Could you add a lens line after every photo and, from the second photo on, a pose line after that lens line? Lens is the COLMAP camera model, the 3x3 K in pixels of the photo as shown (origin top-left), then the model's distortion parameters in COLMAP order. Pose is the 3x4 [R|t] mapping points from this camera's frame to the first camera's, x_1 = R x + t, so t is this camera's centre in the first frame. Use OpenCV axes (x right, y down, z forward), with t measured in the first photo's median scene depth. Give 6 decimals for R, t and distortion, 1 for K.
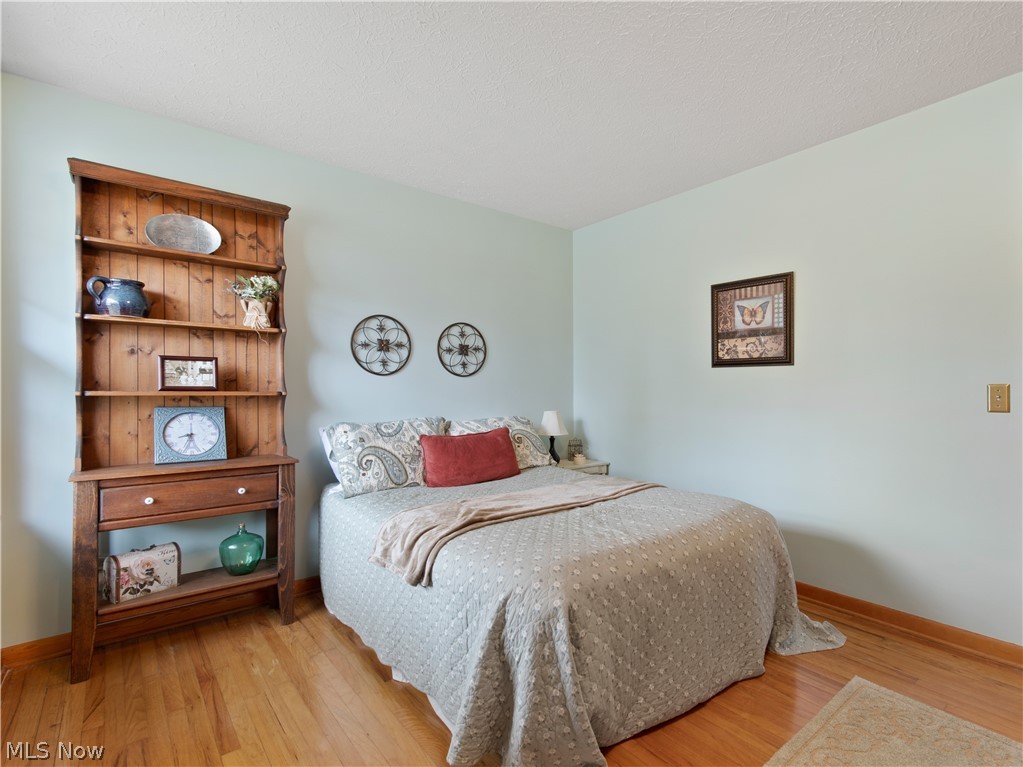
lens RADIAL K [[562.3, 0, 511.5], [0, 562.3, 383.5], [0, 0, 1]] dist [0.025927, -0.000012]
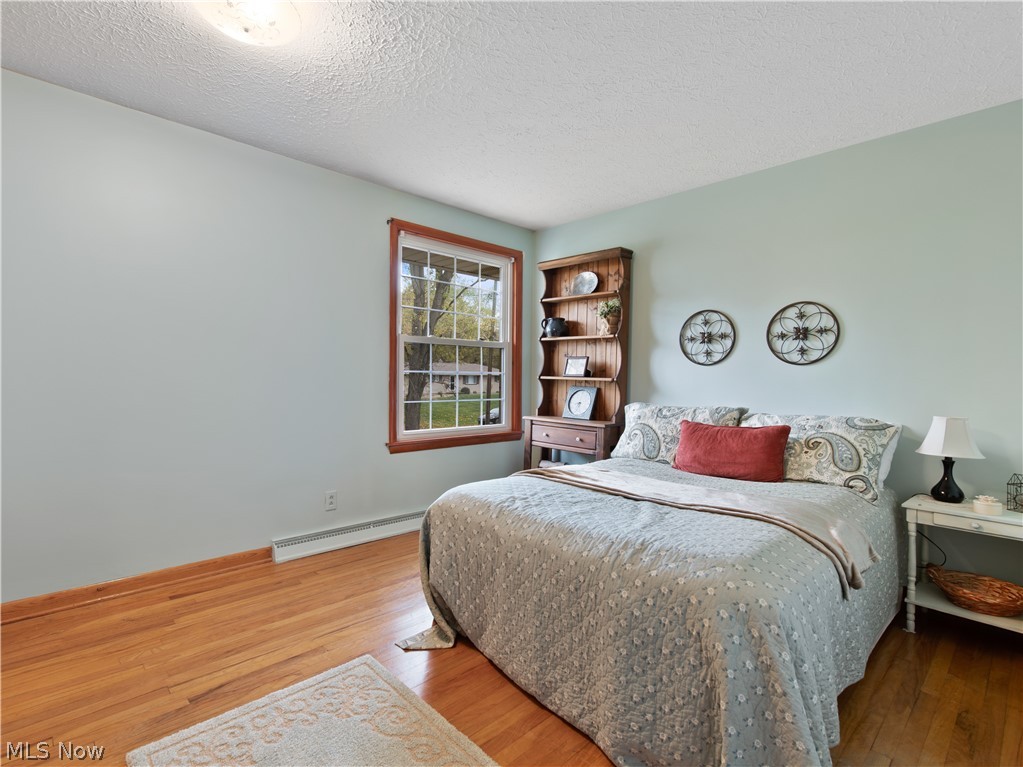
lens RADIAL K [[509.6, 0, 486.9], [0, 509.6, 379.5], [0, 0, 1]] dist [0.013072, -0.001124]
pose [[0.004090, 0.008547, -0.999955, 0.778803], [-0.007333, 0.999937, 0.008516, 0.007785], [0.999965, 0.007298, 0.004152, 0.588347]]
